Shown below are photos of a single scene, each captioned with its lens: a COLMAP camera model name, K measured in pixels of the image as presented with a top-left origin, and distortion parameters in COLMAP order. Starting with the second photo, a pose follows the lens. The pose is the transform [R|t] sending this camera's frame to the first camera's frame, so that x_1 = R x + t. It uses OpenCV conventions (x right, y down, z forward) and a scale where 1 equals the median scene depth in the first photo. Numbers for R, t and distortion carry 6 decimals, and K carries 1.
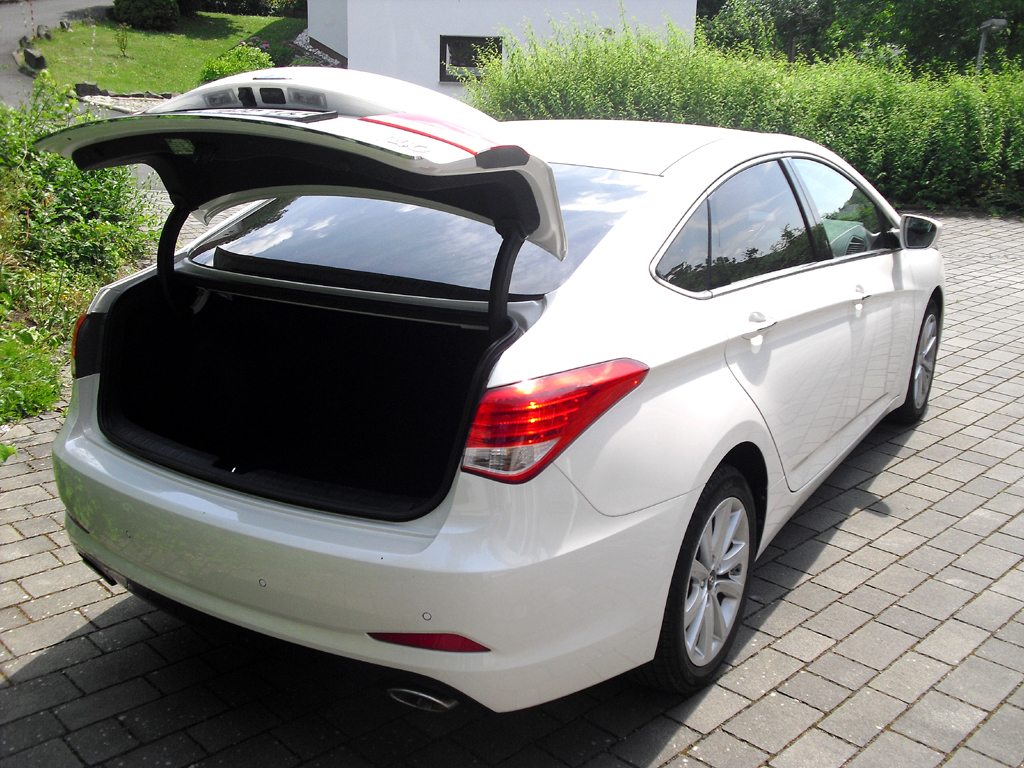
lens RADIAL K [[1080.6, 0, 512.0], [0, 1080.6, 384.0], [0, 0, 1]] dist [-0.225092, 0.248356]
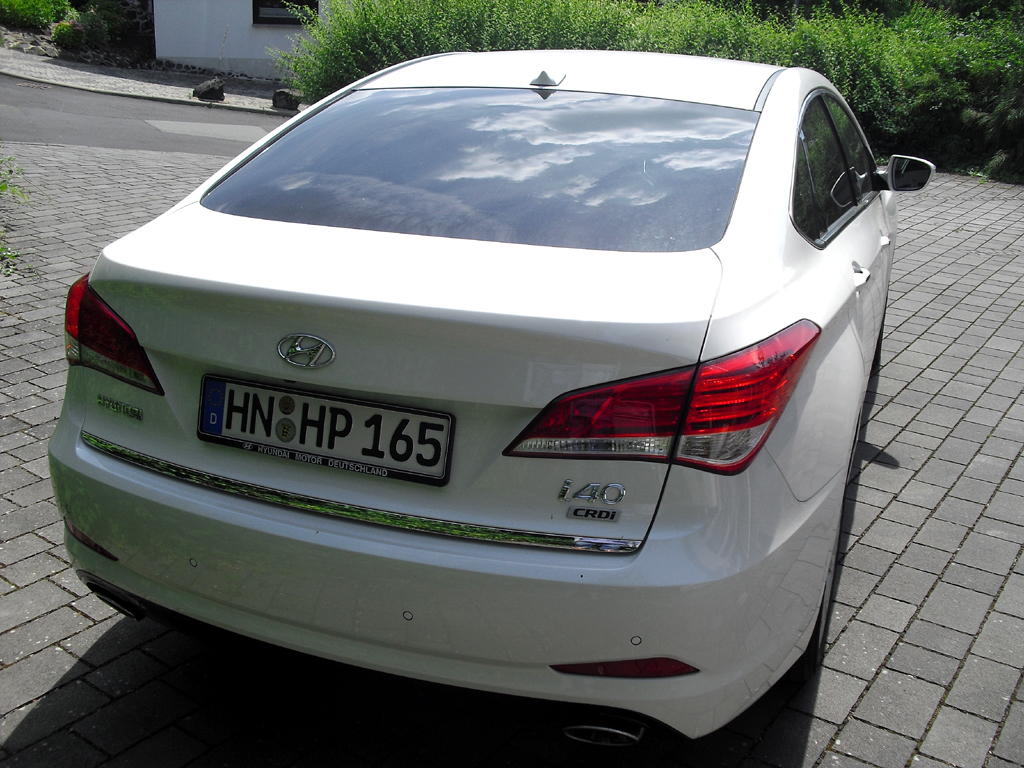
lens RADIAL K [[1080.6, 0, 512.0], [0, 1080.6, 384.0], [0, 0, 1]] dist [-0.225092, 0.248356]
pose [[0.981634, -0.044159, 0.185594, -0.209891], [0.035011, 0.998018, 0.052282, -0.018299], [-0.187535, -0.044824, 0.981235, 0.142366]]
